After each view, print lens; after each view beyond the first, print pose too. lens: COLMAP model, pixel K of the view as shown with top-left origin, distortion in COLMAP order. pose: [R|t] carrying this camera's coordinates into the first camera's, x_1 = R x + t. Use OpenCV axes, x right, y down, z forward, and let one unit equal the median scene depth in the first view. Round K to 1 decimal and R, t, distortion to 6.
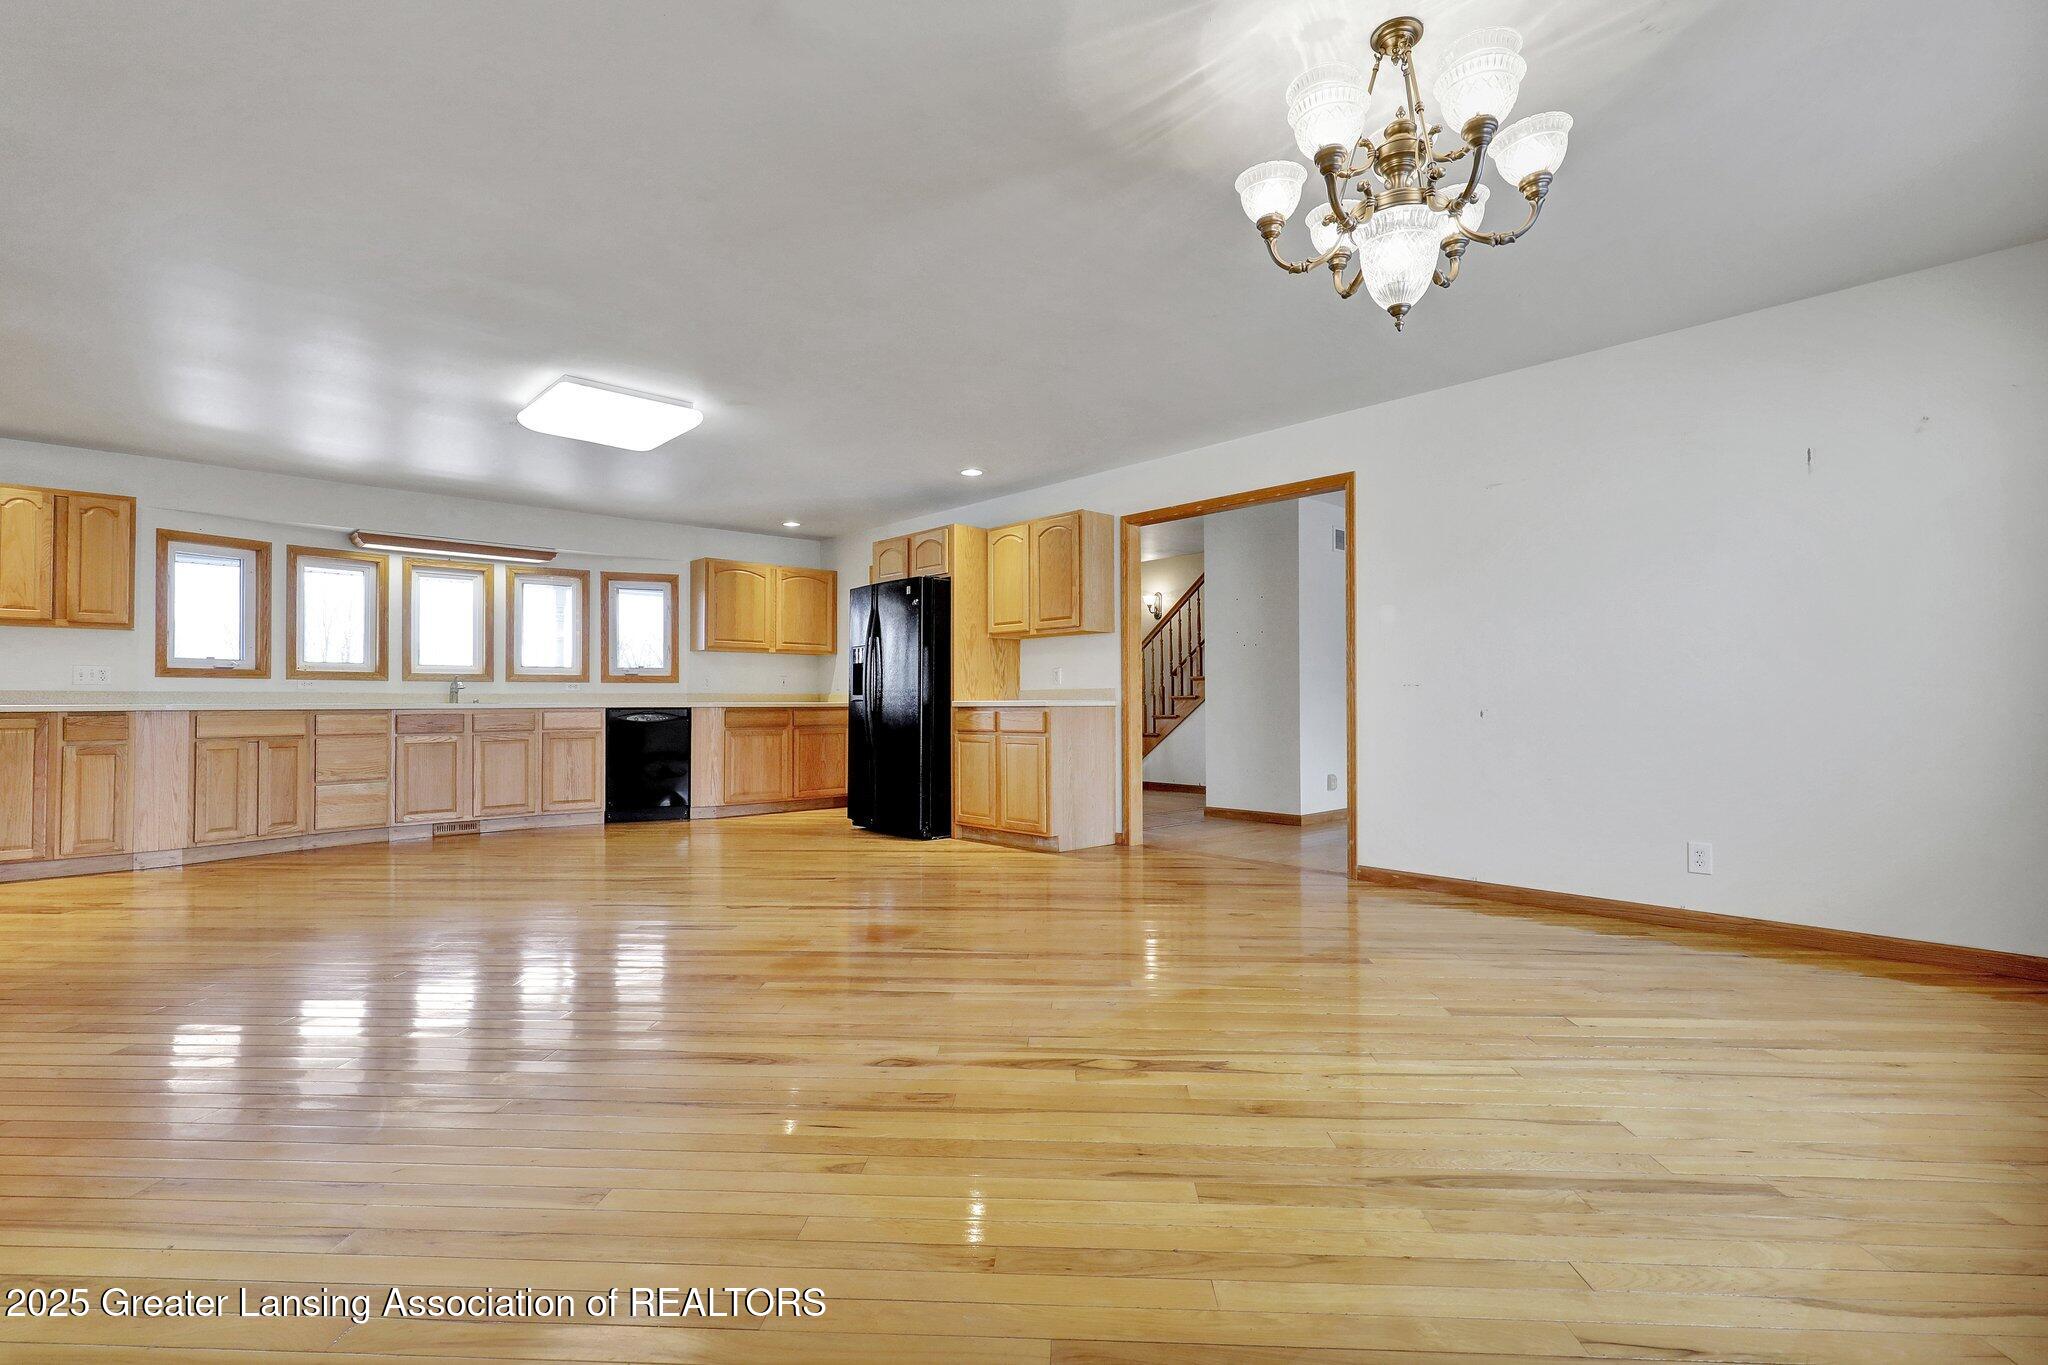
lens RADIAL K [[945.7, 0, 1024.9], [0, 945.7, 686.6], [0, 0, 1]] dist [0.000055, -0.000048]
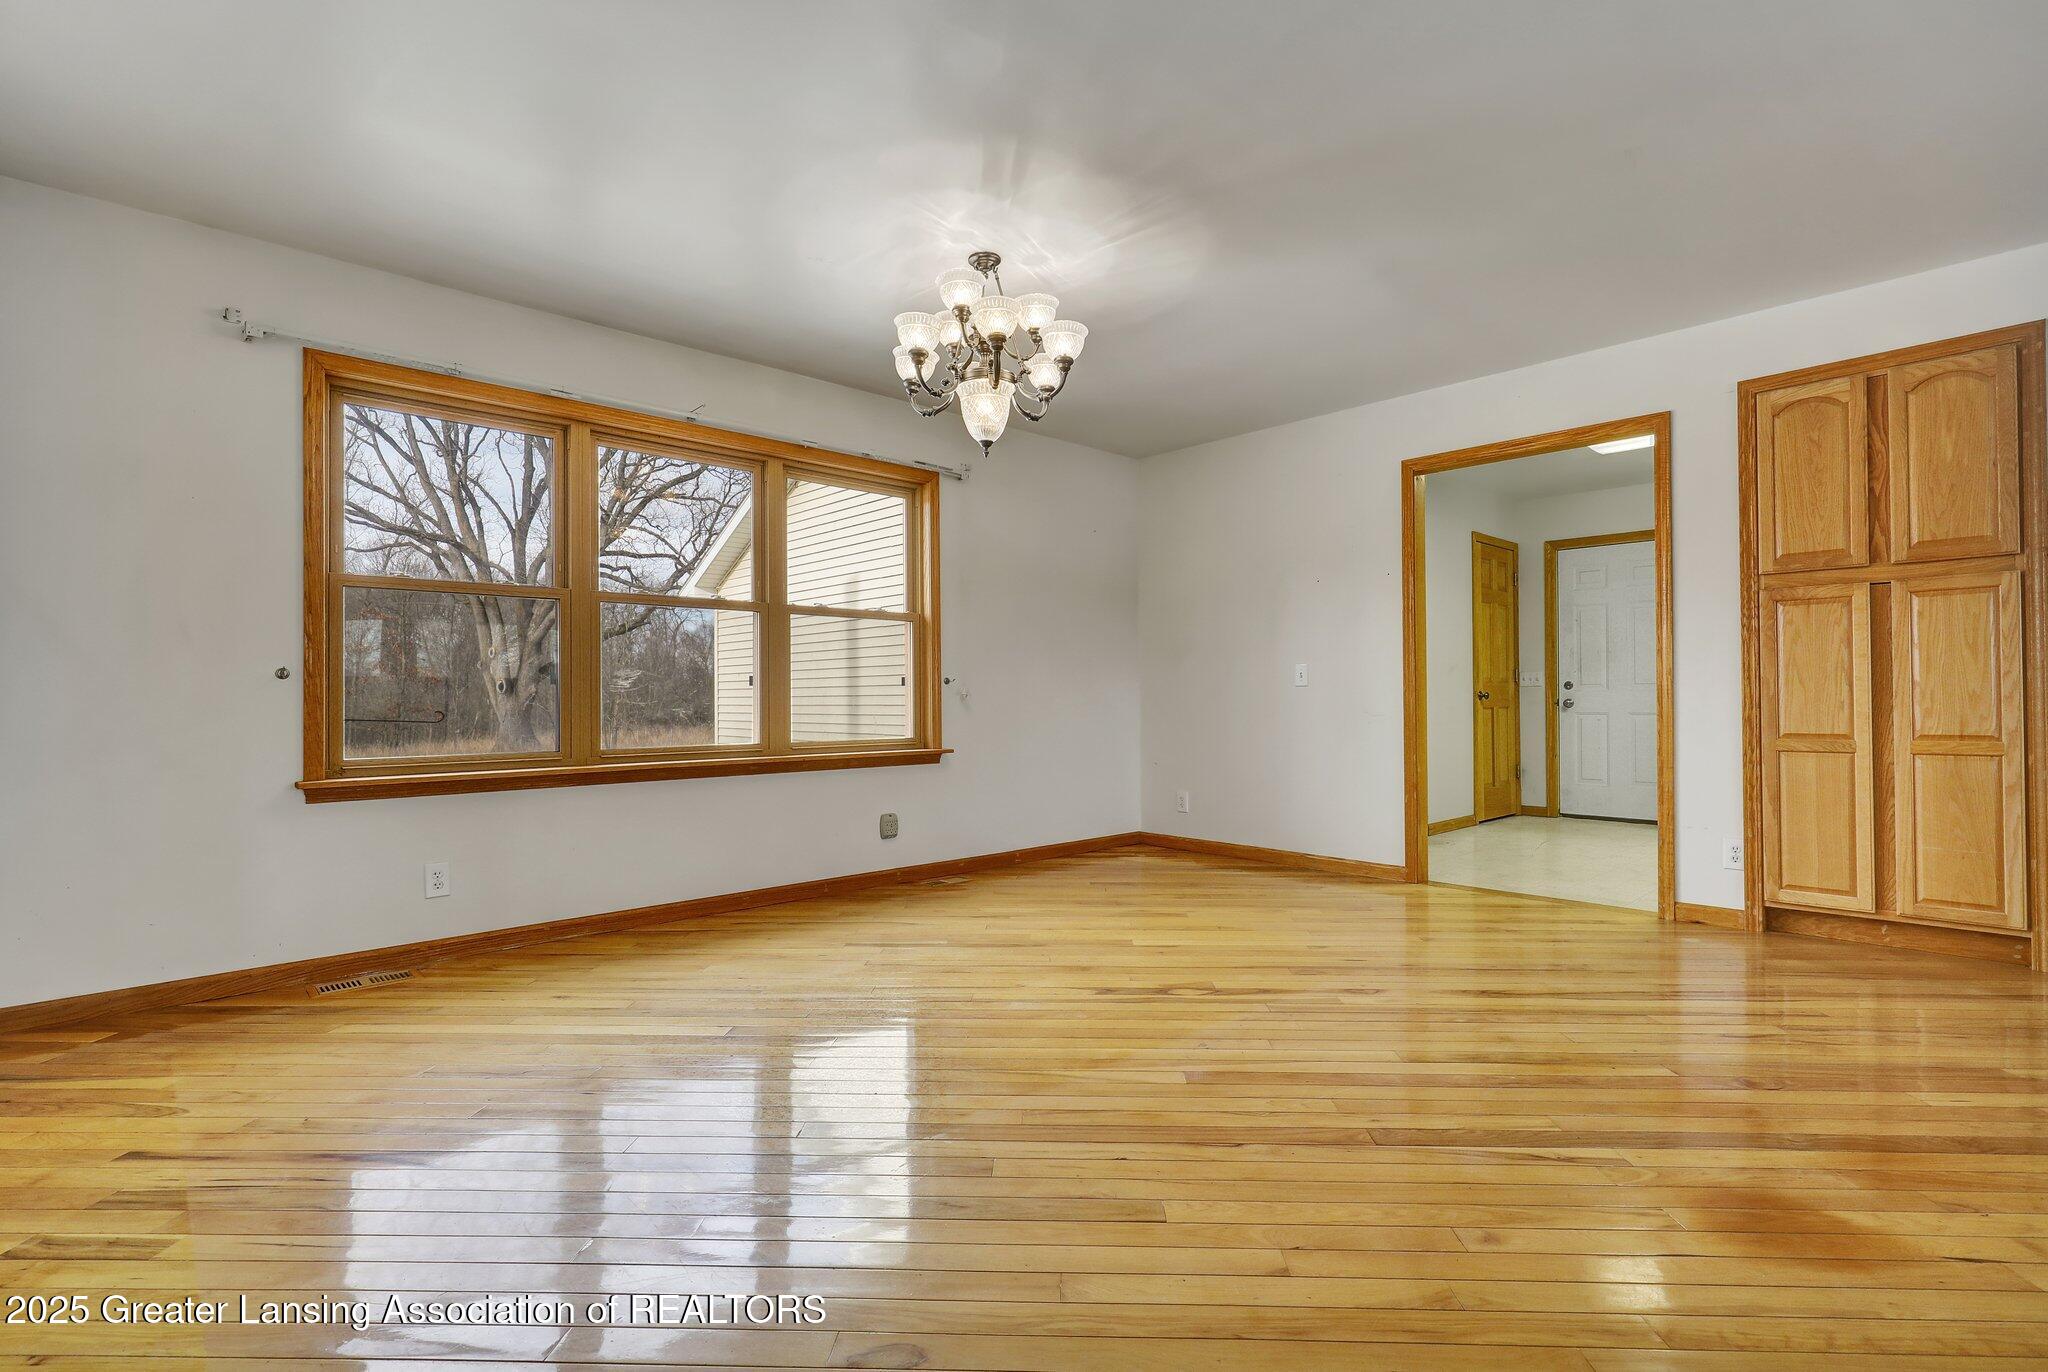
lens RADIAL K [[945.7, 0, 1023.6], [0, 945.7, 694.2], [0, 0, 1]] dist [0.000055, -0.000048]
pose [[-0.999937, 0.009597, -0.005838, 0.197286], [0.009768, 0.999499, -0.030089, 0.027924], [0.005547, -0.030144, -0.999530, 1.430220]]
